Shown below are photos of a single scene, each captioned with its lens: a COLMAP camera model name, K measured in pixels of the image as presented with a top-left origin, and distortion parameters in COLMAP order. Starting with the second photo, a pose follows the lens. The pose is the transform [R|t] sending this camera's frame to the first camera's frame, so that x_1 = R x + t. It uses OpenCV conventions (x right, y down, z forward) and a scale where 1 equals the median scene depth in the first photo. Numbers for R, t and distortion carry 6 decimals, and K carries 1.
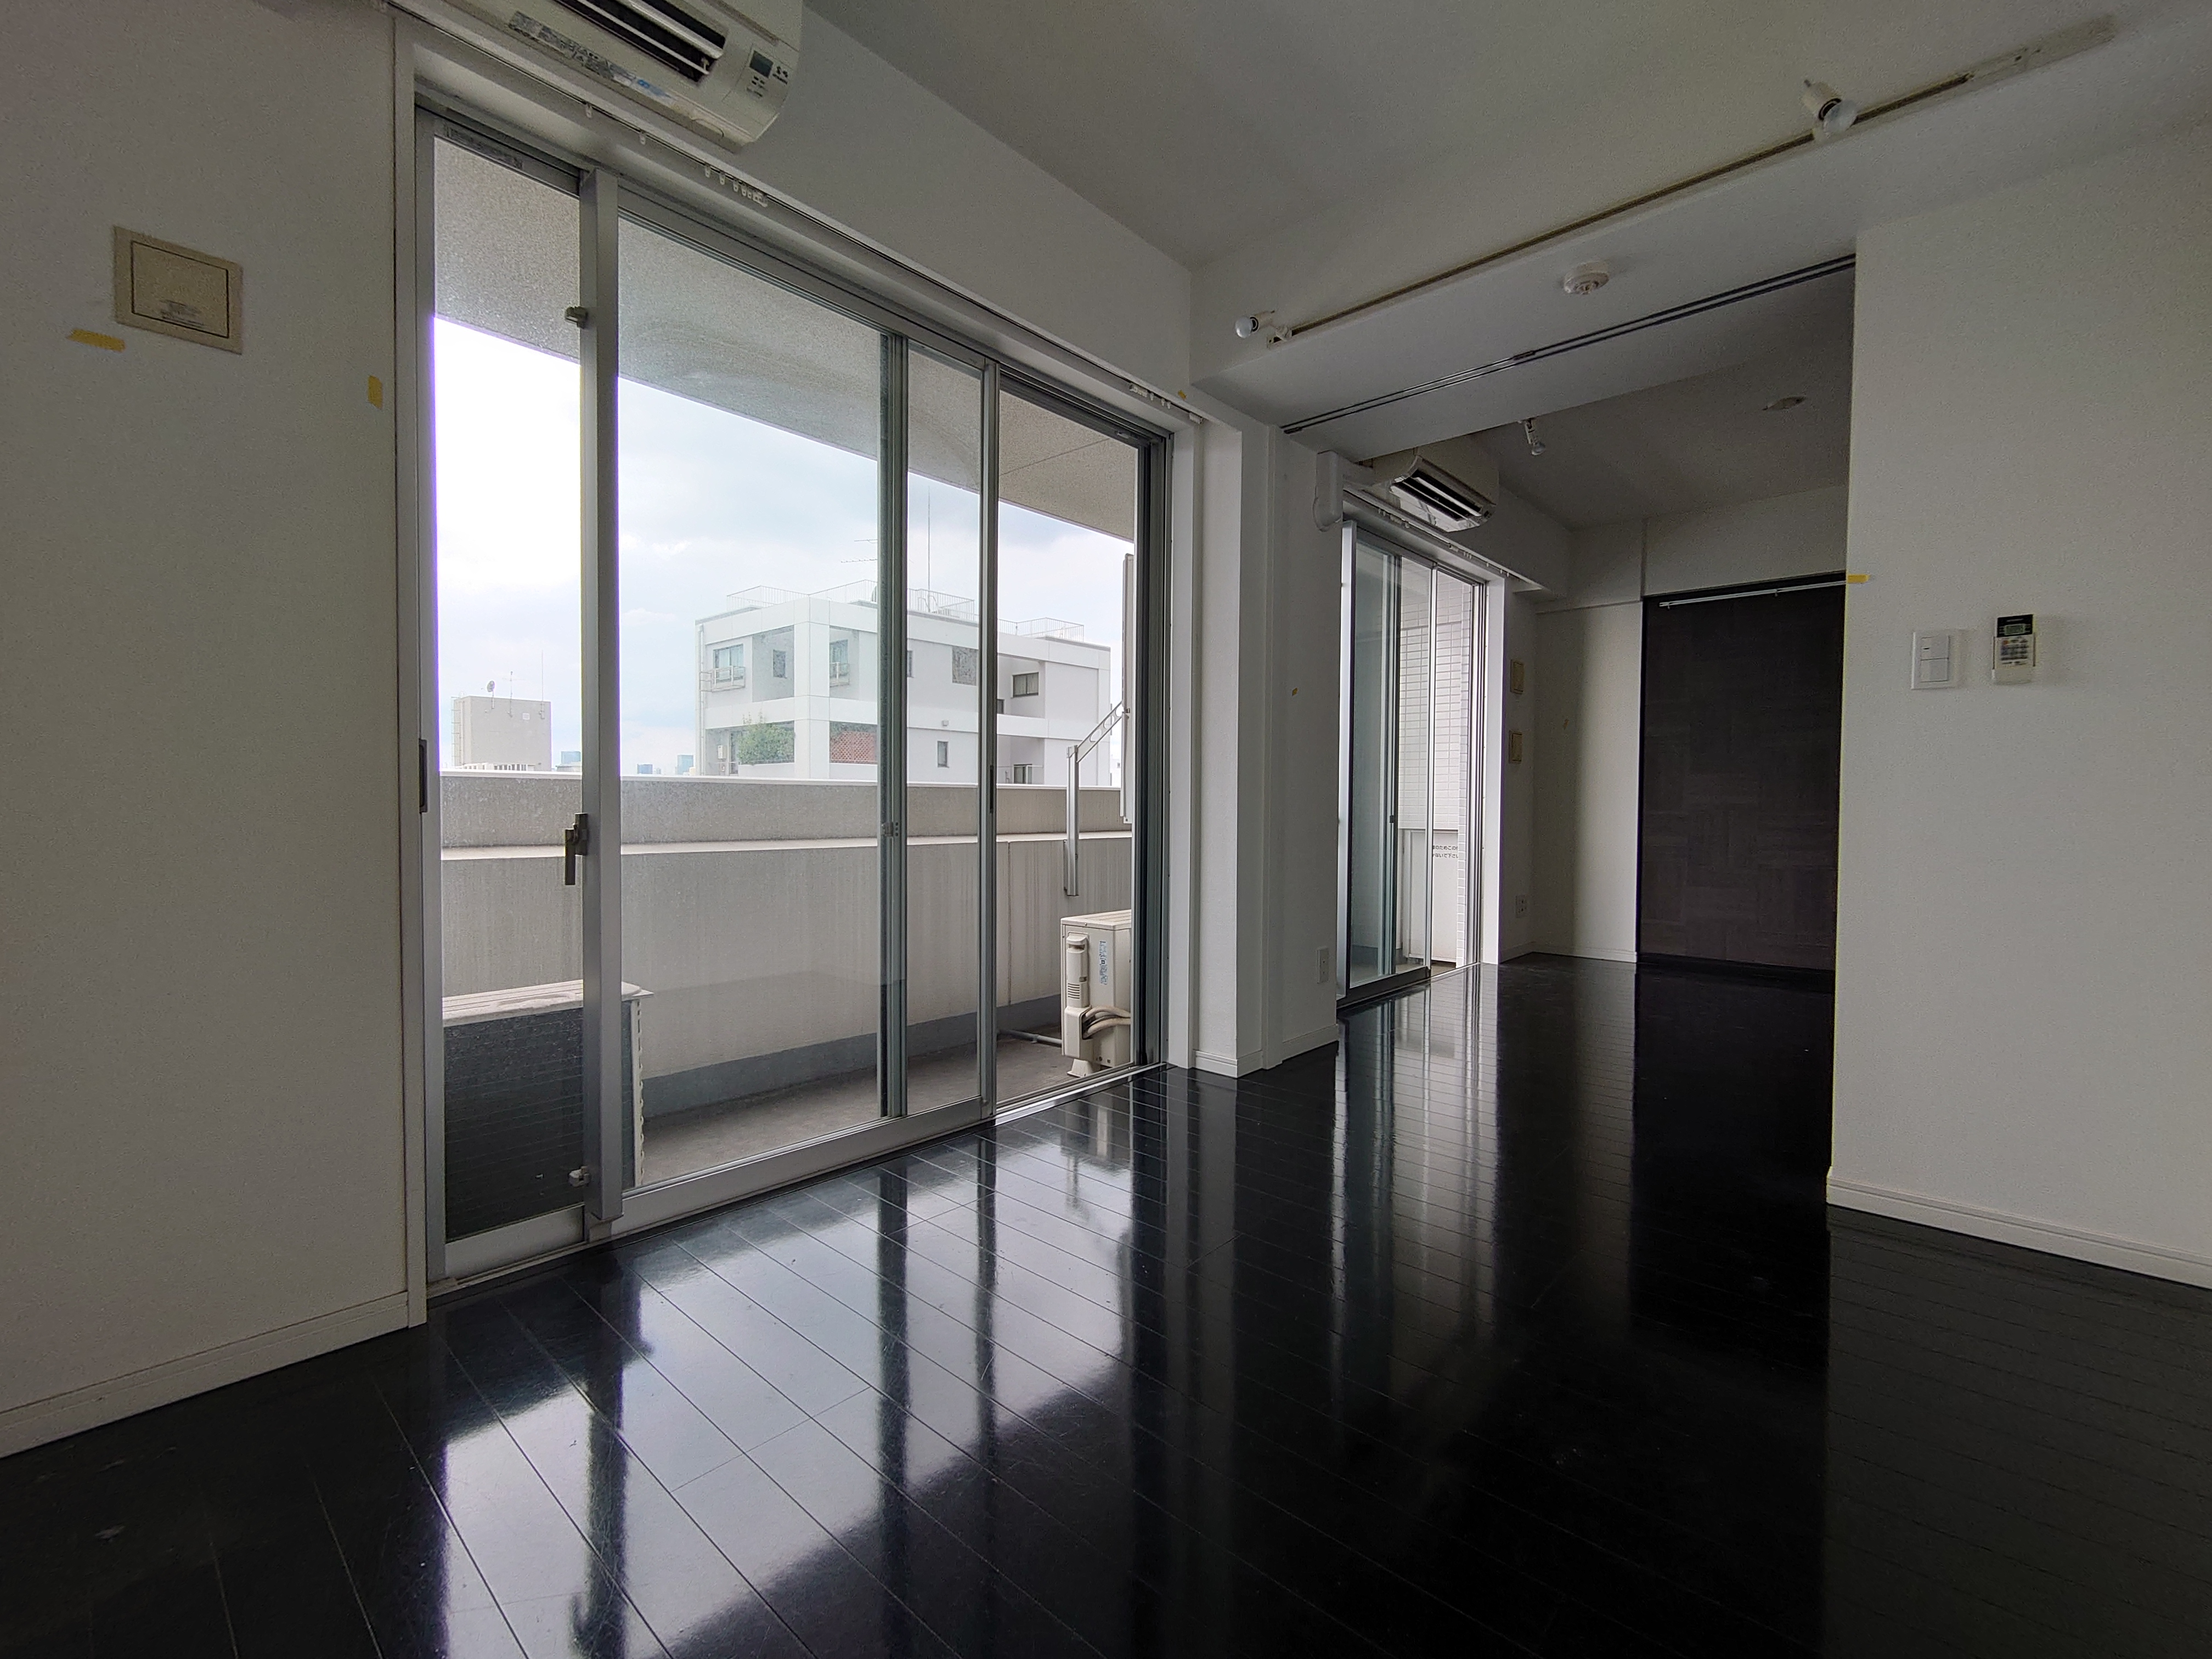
lens RADIAL K [[931.7, 0, 1107.4], [0, 931.7, 820.8], [0, 0, 1]] dist [-0.012031, 0.000139]
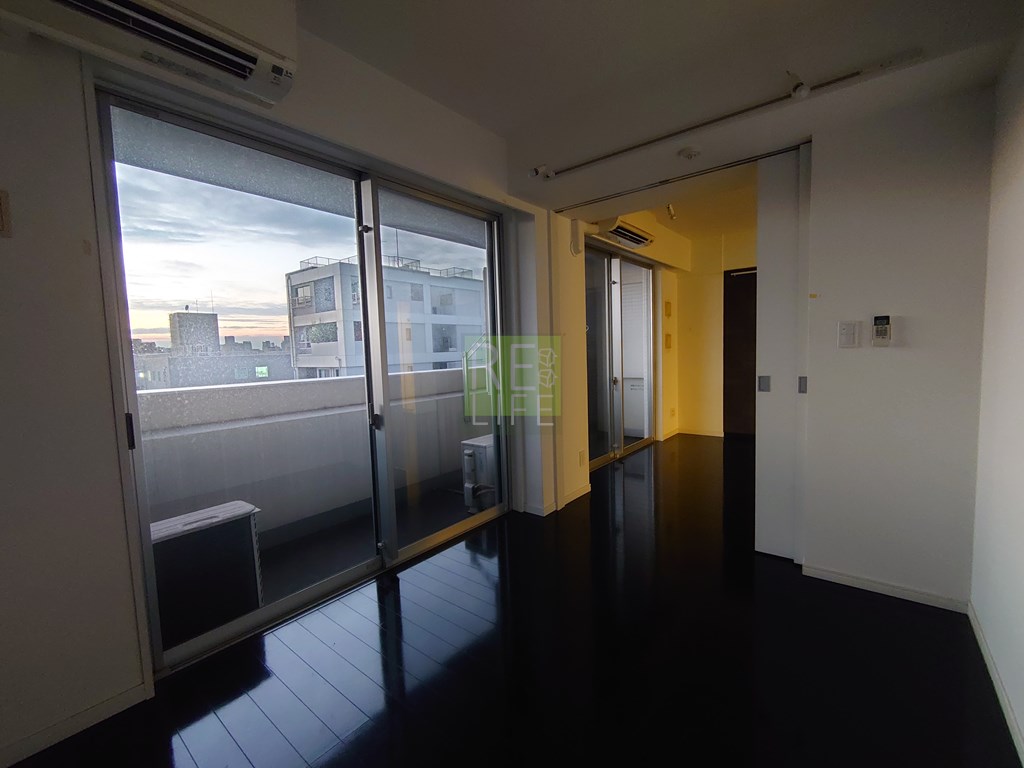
lens RADIAL K [[431.3, 0, 512.7], [0, 431.3, 380.0], [0, 0, 1]] dist [-0.012031, 0.000139]
pose [[0.997595, -0.043723, 0.053775, 0.037847], [0.041063, 0.997924, 0.049614, -0.136315], [-0.055833, -0.047287, 0.997320, 0.019624]]
